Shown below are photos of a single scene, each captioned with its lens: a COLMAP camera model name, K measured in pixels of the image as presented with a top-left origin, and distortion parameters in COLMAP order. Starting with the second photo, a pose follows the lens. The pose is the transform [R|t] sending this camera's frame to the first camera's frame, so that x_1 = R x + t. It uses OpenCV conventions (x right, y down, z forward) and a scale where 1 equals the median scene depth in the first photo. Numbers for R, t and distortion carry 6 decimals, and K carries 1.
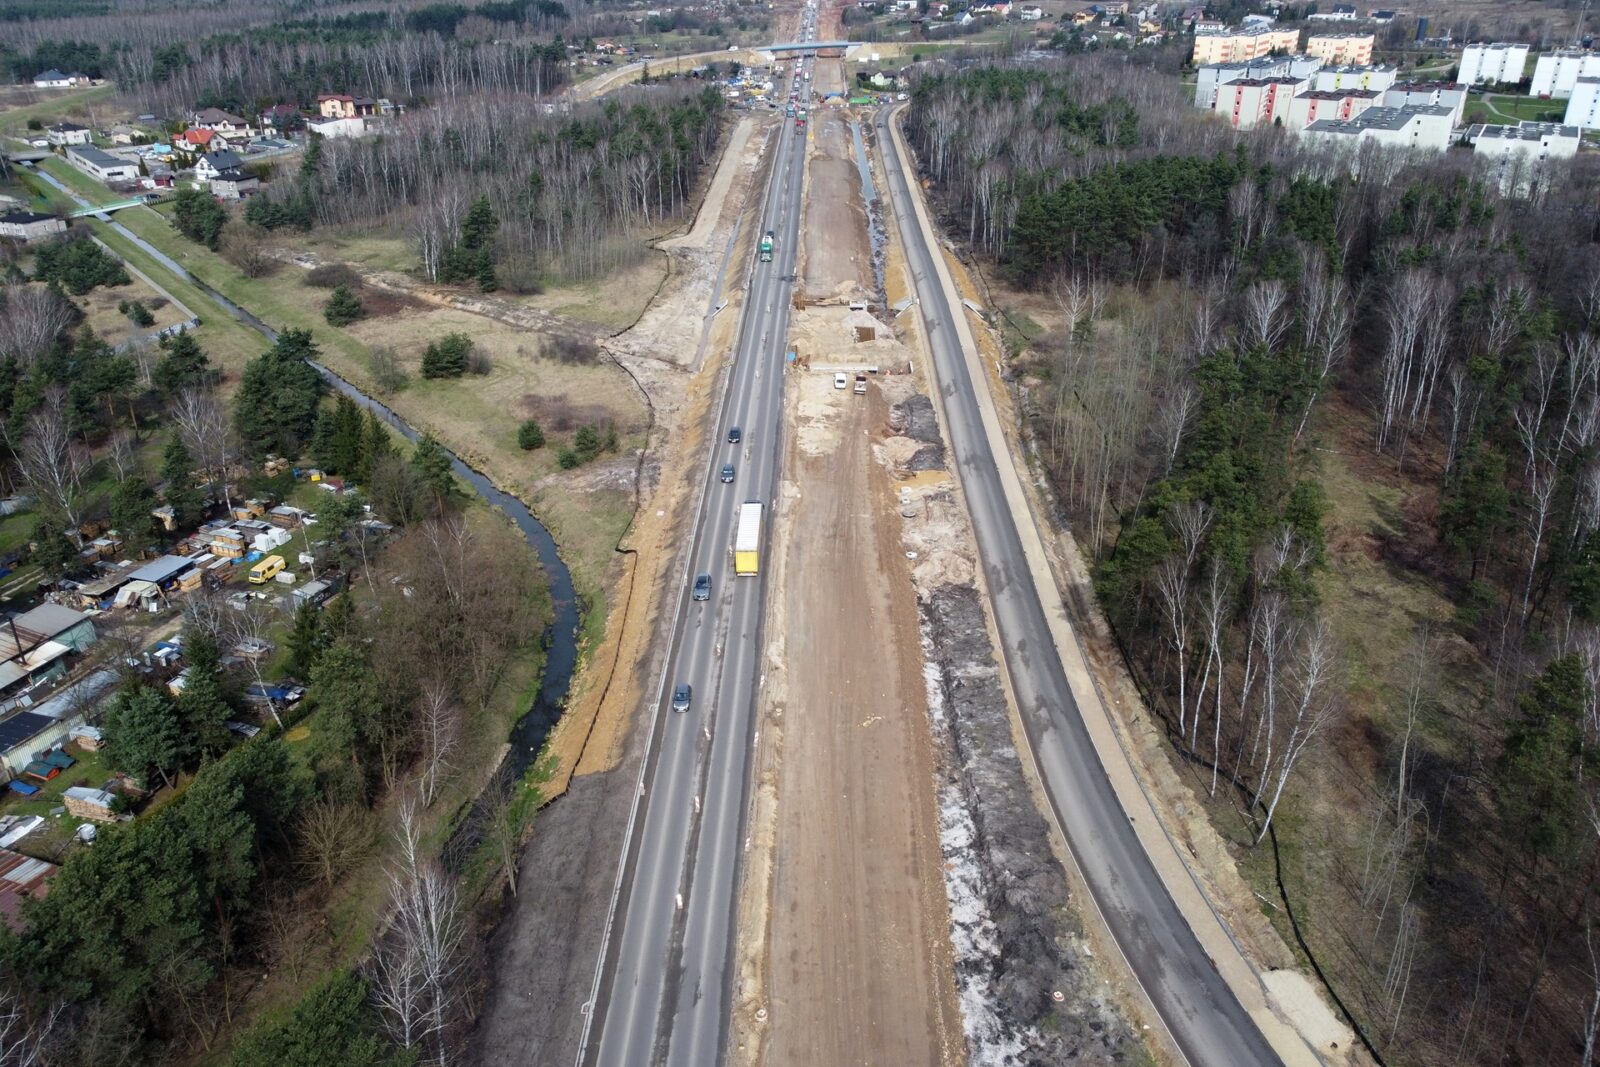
lens RADIAL K [[1117.1, 0, 802.0], [0, 1117.1, 574.1], [0, 0, 1]] dist [-0.004220, -0.000572]
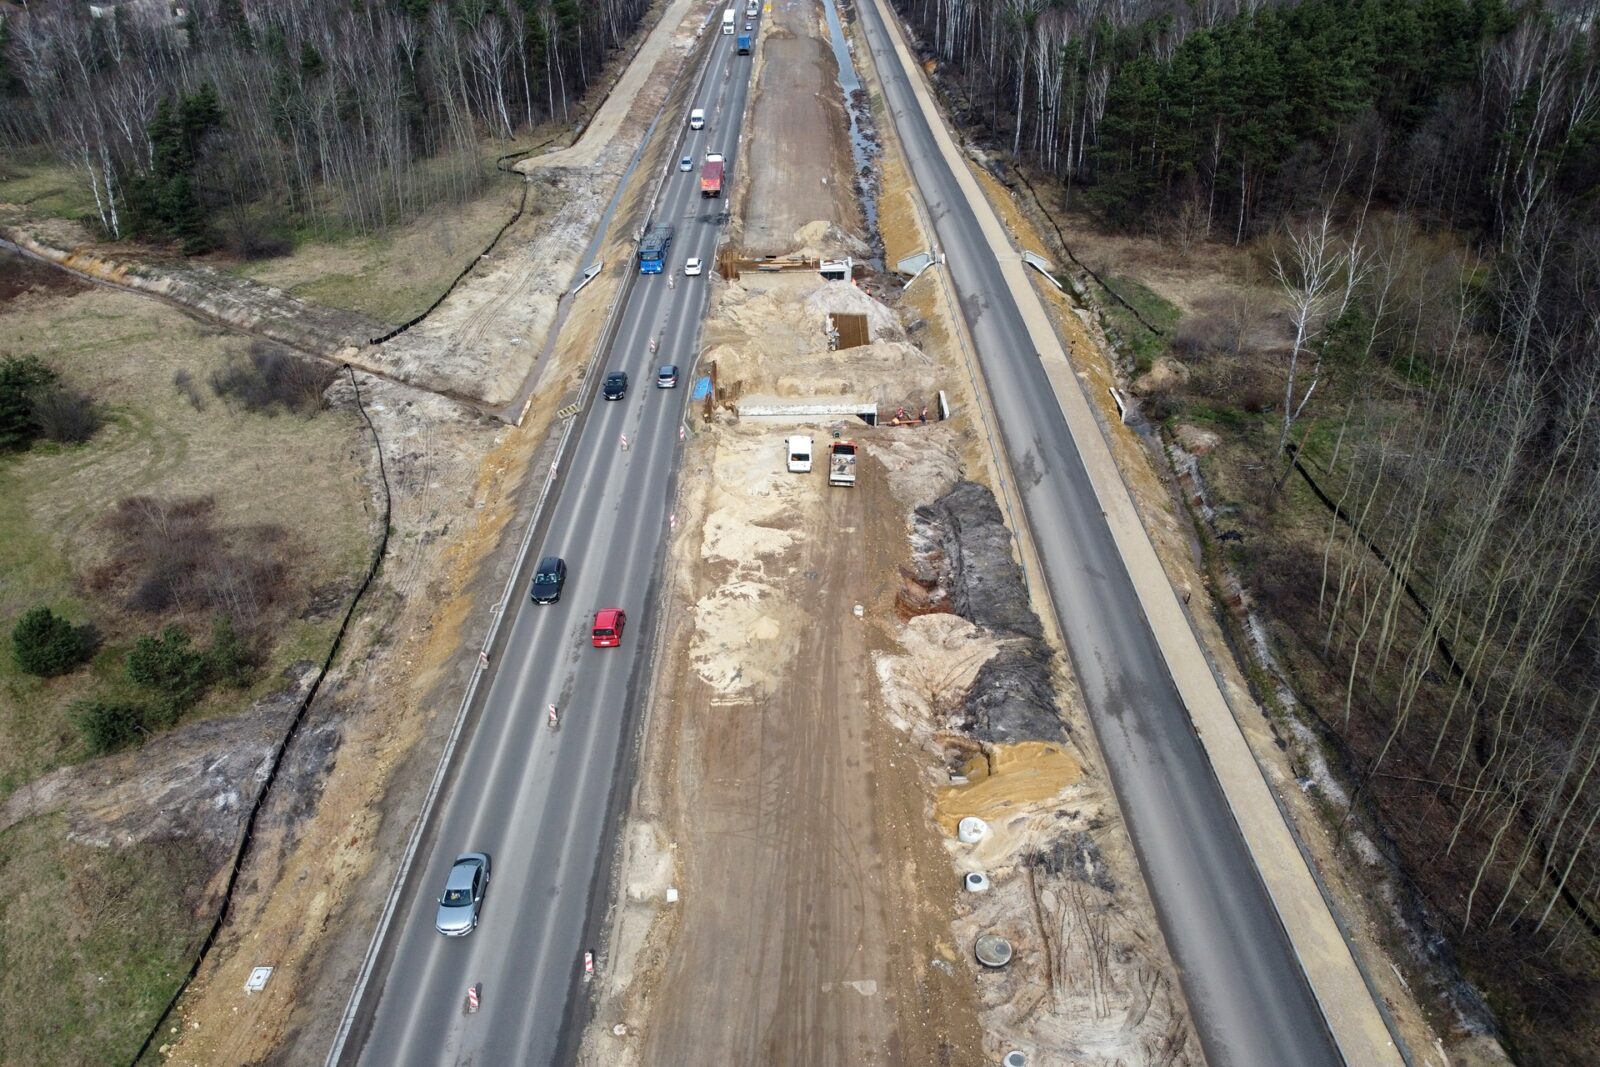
lens RADIAL K [[1117.1, 0, 802.0], [0, 1117.1, 574.1], [0, 0, 1]] dist [-0.004220, -0.000572]
pose [[0.999629, -0.024994, 0.010803, 0.025570], [0.024207, 0.997412, 0.067700, -0.135681], [-0.012467, -0.067413, 0.997647, 0.465910]]
